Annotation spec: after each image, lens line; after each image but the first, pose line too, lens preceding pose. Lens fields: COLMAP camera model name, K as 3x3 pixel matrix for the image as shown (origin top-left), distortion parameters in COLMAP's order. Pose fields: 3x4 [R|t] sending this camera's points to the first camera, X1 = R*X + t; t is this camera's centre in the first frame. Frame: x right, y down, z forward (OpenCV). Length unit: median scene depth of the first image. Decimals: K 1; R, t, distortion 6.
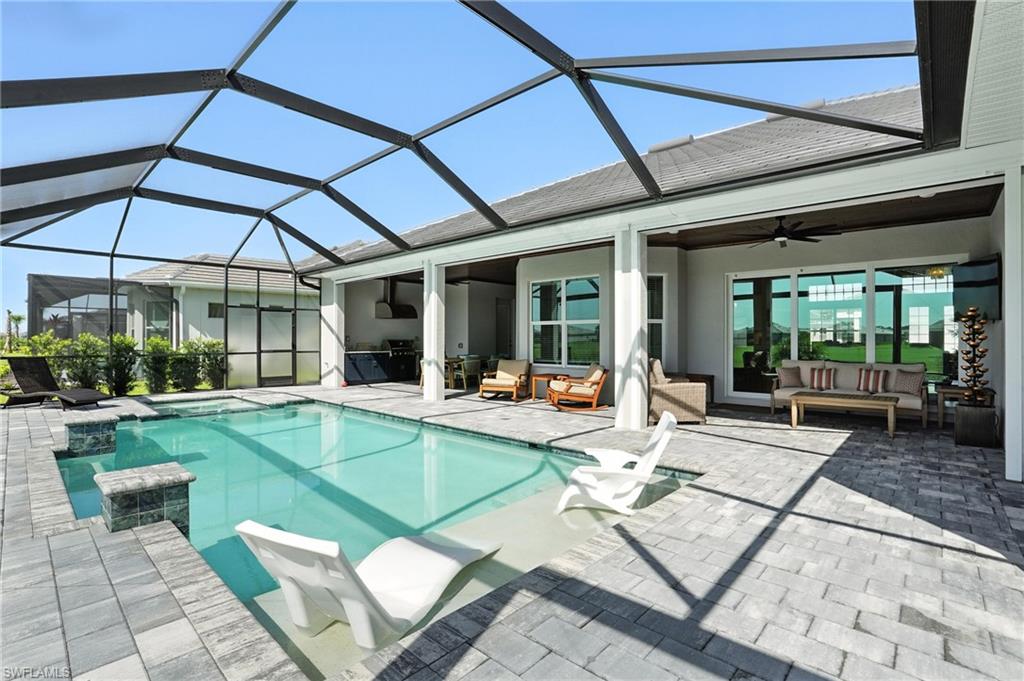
lens RADIAL K [[478.7, 0, 514.1], [0, 478.7, 337.9], [0, 0, 1]] dist [-0.065678, 0.025154]
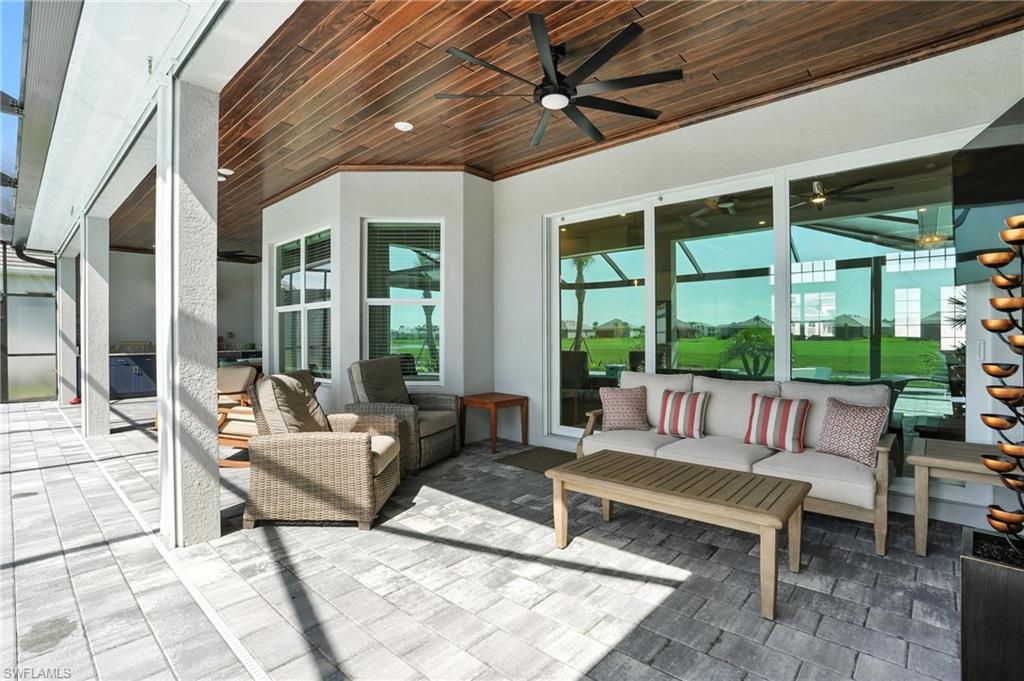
lens RADIAL K [[478.7, 0, 514.1], [0, 478.7, 337.9], [0, 0, 1]] dist [-0.065678, 0.025154]
pose [[0.999980, -0.006144, 0.001379, 0.367407], [0.006131, 0.999939, 0.009165, 0.003059], [-0.001436, -0.009156, 0.999957, 0.386252]]
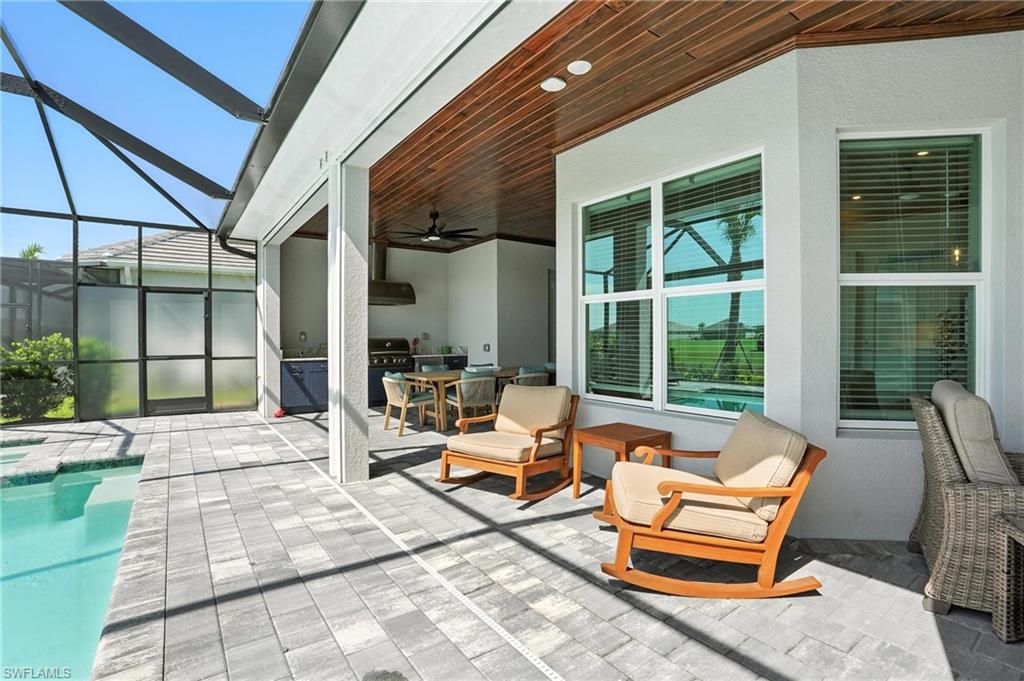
lens RADIAL K [[485.9, 0, 512.3], [0, 485.9, 333.8], [0, 0, 1]] dist [-0.066700, 0.026167]
pose [[0.978017, -0.003726, -0.208493, 0.068802], [0.002835, 0.999986, -0.004573, 0.001651], [0.208507, 0.003882, 0.978013, 0.582969]]
